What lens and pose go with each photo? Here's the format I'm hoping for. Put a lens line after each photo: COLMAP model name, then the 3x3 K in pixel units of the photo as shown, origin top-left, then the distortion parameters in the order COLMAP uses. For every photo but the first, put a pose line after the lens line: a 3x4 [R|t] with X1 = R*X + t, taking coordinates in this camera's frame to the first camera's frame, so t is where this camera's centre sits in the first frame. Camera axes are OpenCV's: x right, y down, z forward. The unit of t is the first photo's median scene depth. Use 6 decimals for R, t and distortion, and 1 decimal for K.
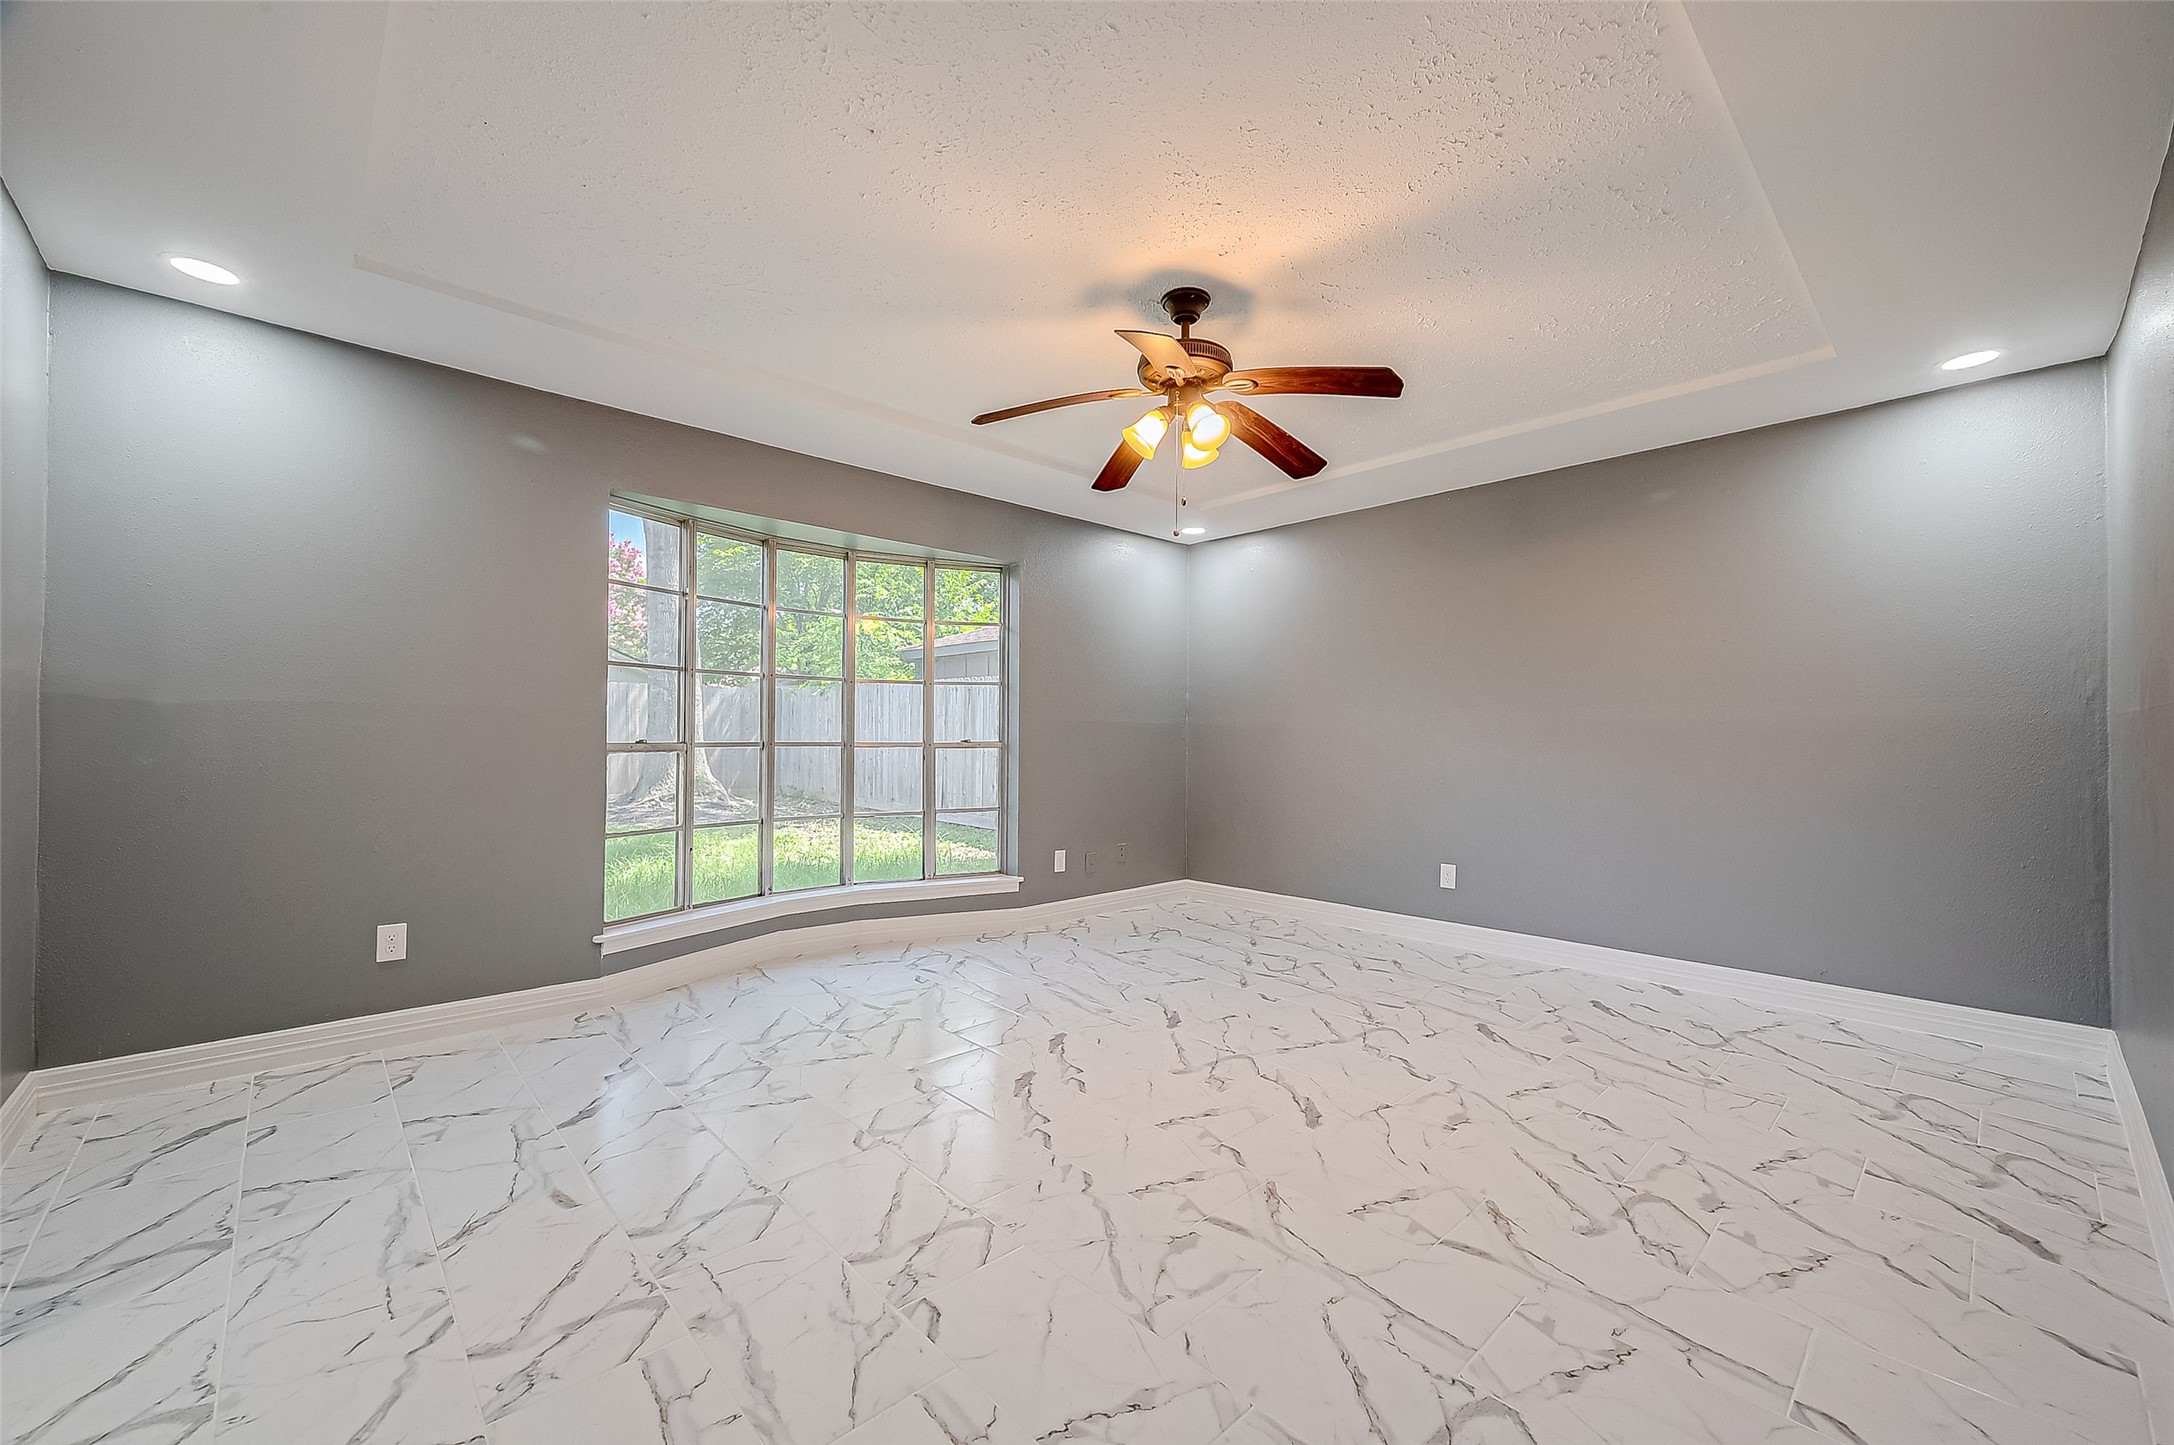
lens RADIAL K [[870.5, 0, 1093.0], [0, 870.5, 729.8], [0, 0, 1]] dist [-0.000474, 0.000004]
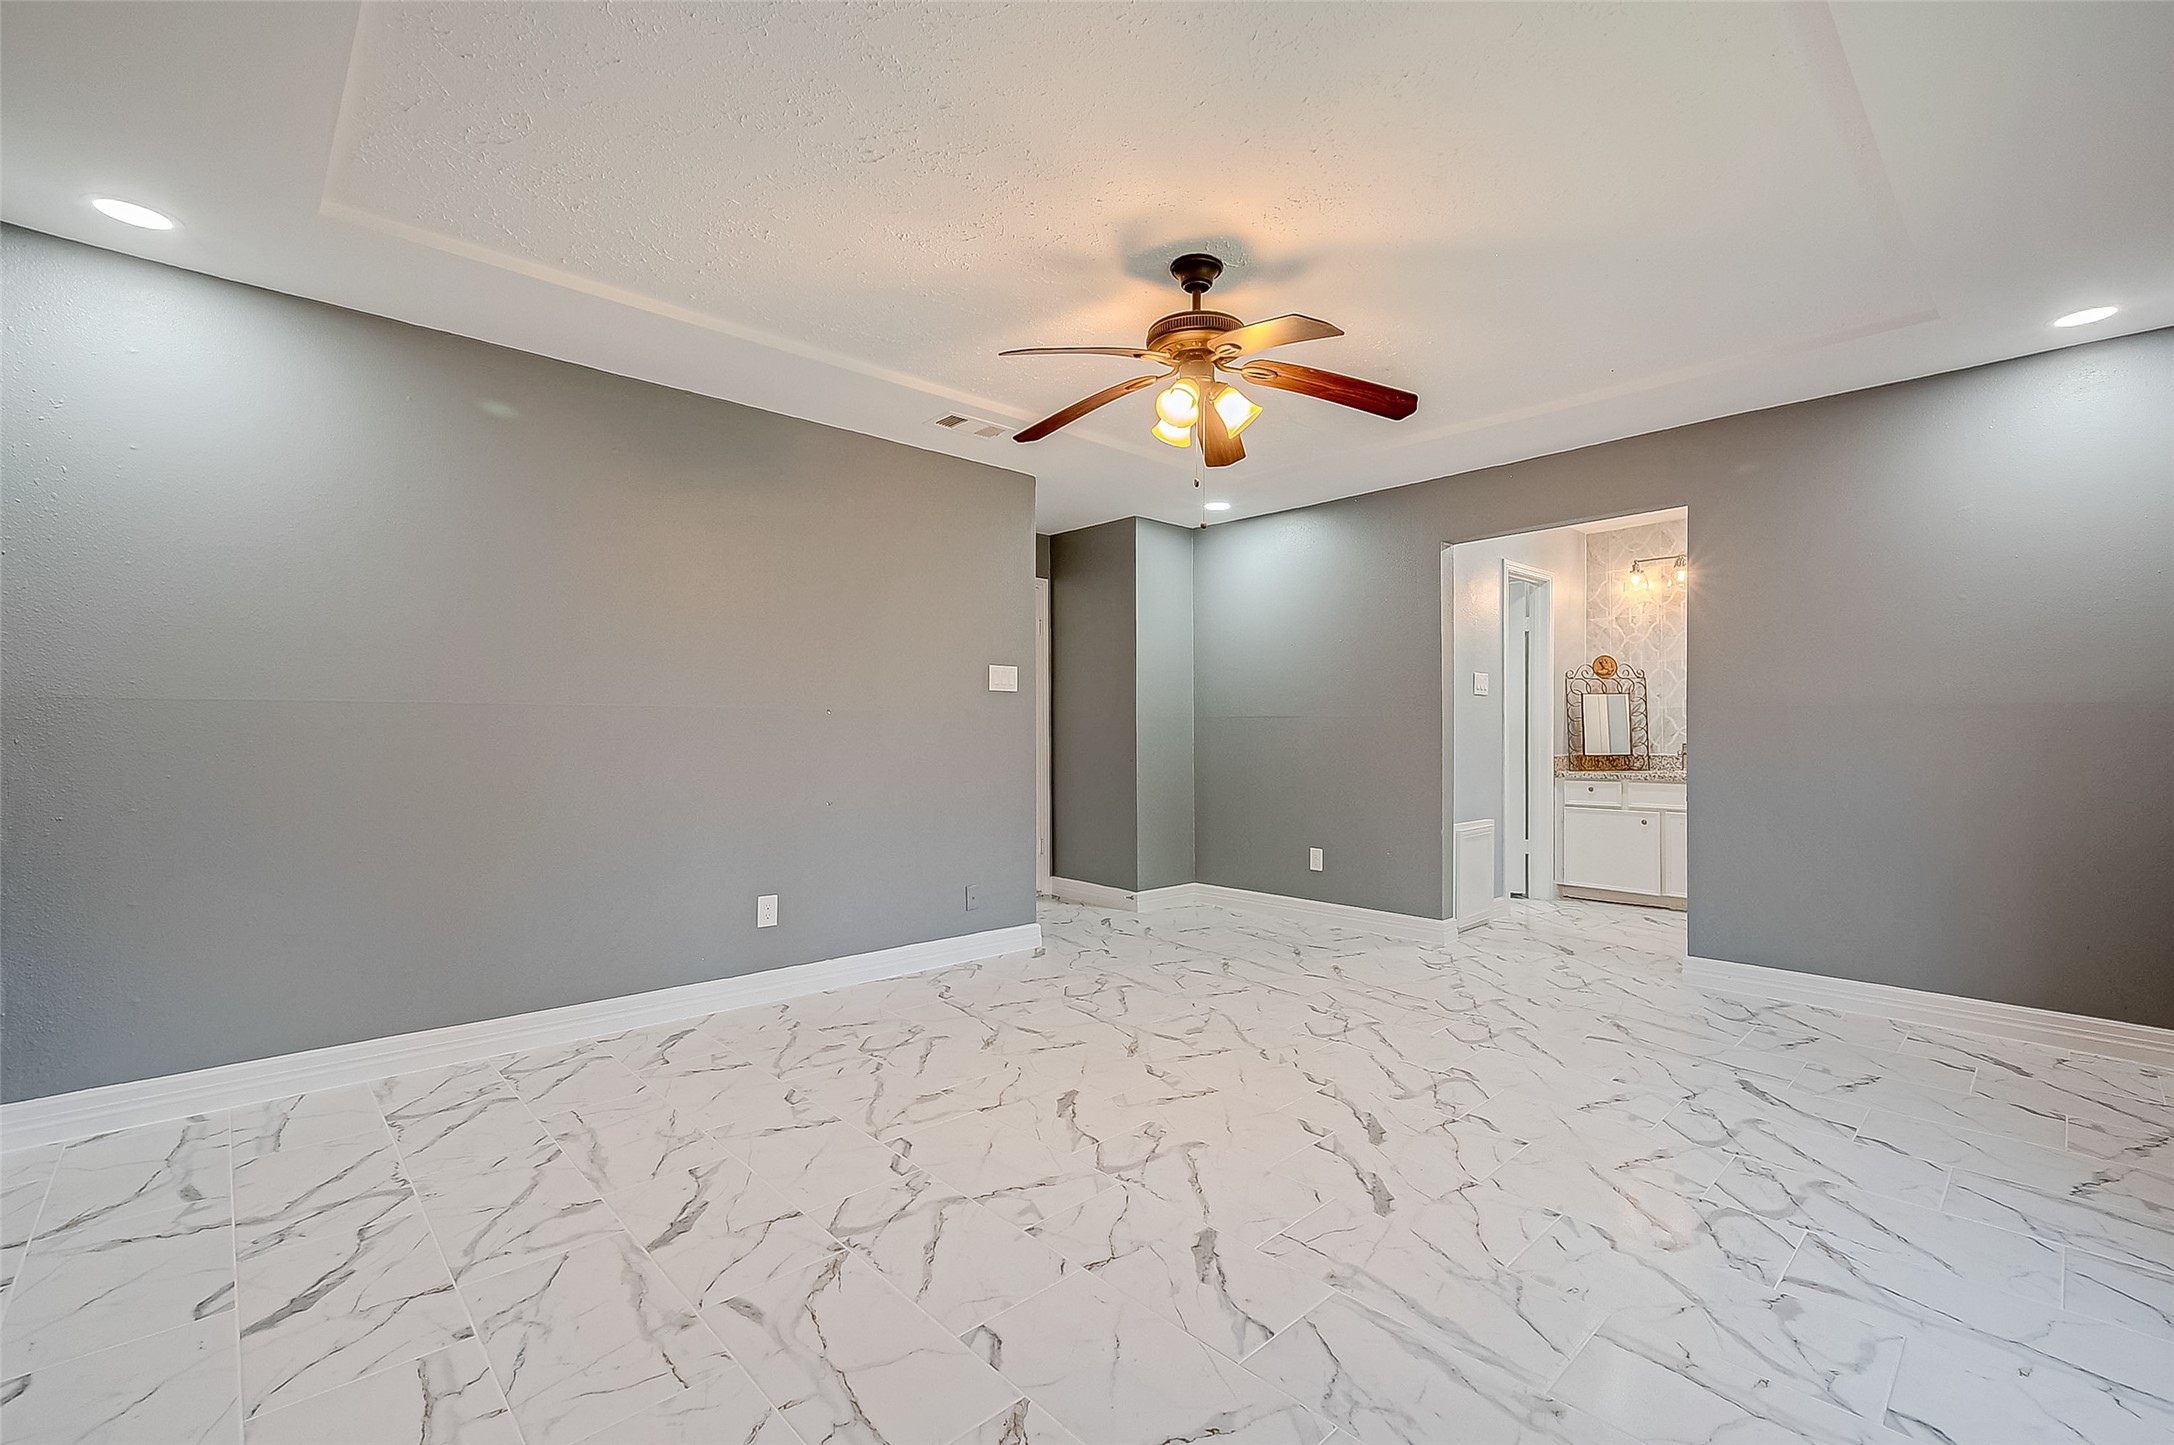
lens RADIAL K [[921.5, 0, 1166.7], [0, 921.5, 710.4], [0, 0, 1]] dist [-0.000696, -0.000295]
pose [[-0.998006, -0.009699, -0.062366, 0.173982], [-0.008291, 0.999706, -0.022801, 0.006428], [0.062569, -0.022239, -0.997793, 1.766639]]
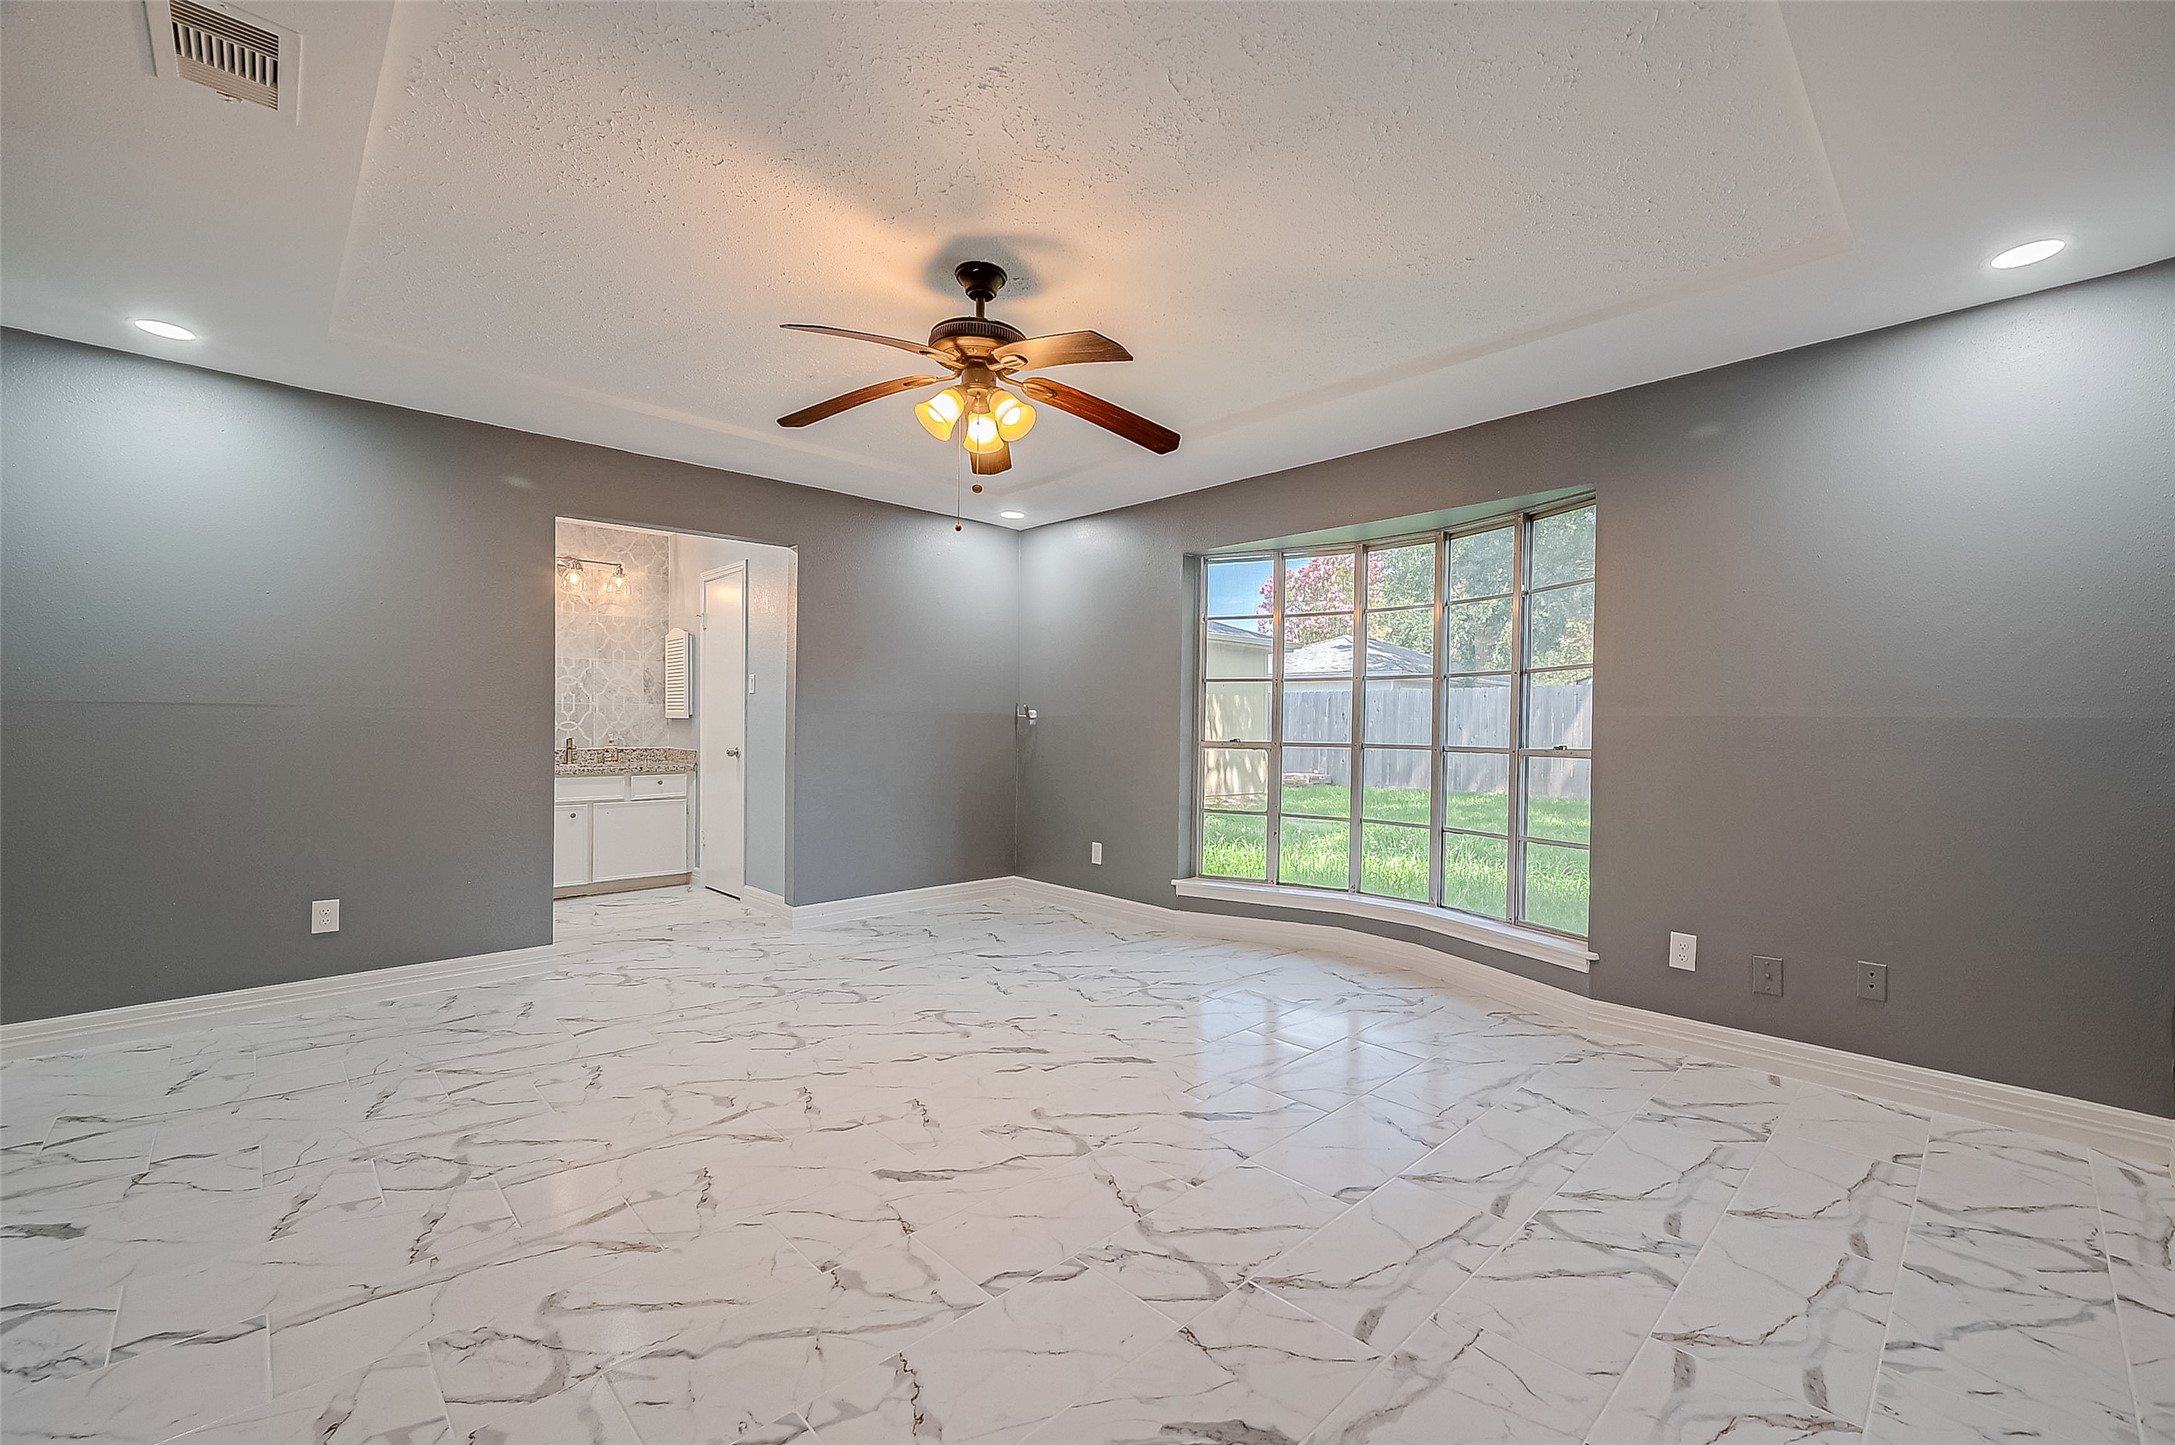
lens RADIAL K [[870.9, 0, 1093.5], [0, 870.9, 729.8], [0, 0, 1]] dist [-0.000474, 0.000004]
pose [[0.012496, -0.003306, -0.999916, 0.935933], [-0.005026, 0.999982, -0.003369, 0.005051], [0.999909, 0.005068, 0.012479, 0.987416]]
